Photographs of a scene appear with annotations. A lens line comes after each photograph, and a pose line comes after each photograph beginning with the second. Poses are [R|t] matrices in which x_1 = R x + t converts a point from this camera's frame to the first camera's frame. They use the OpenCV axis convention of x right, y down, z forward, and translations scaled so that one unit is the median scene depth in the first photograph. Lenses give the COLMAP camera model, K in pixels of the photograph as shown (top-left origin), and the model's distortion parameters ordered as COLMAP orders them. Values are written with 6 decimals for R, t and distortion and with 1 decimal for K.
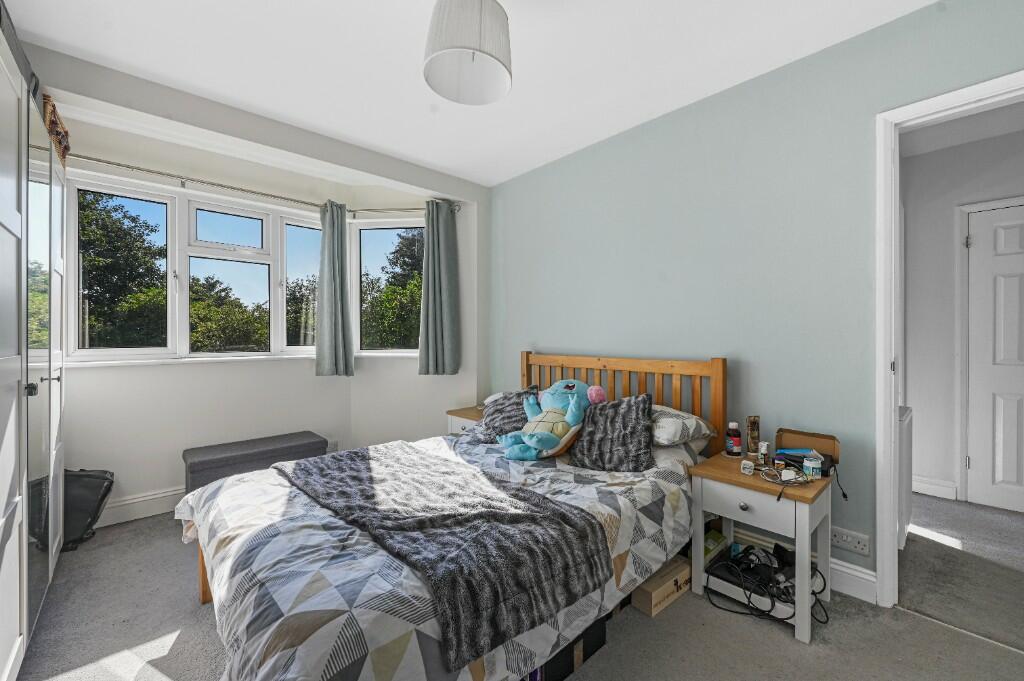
lens RADIAL K [[420.0, 0, 511.3], [0, 420.0, 338.6], [0, 0, 1]] dist [-0.007378, 0.000864]
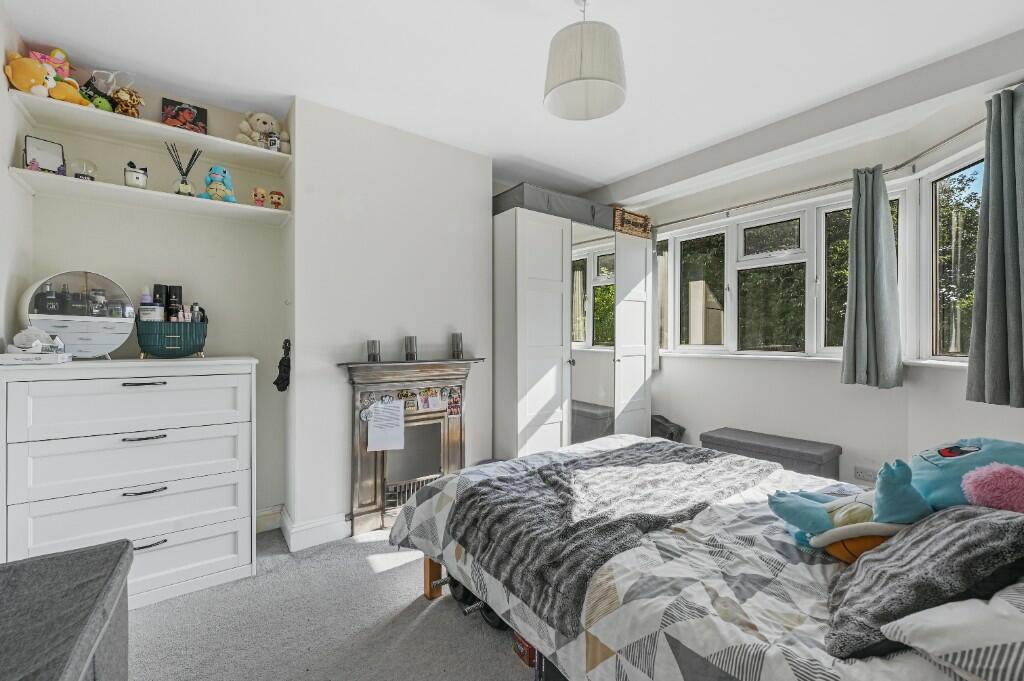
lens RADIAL K [[420.0, 0, 510.4], [0, 420.0, 338.8], [0, 0, 1]] dist [-0.007378, 0.000864]
pose [[-0.112331, 0.005184, -0.993657, 0.560742], [-0.001057, 0.999985, 0.005337, -0.005022], [0.993670, 0.001649, -0.112324, 0.524277]]
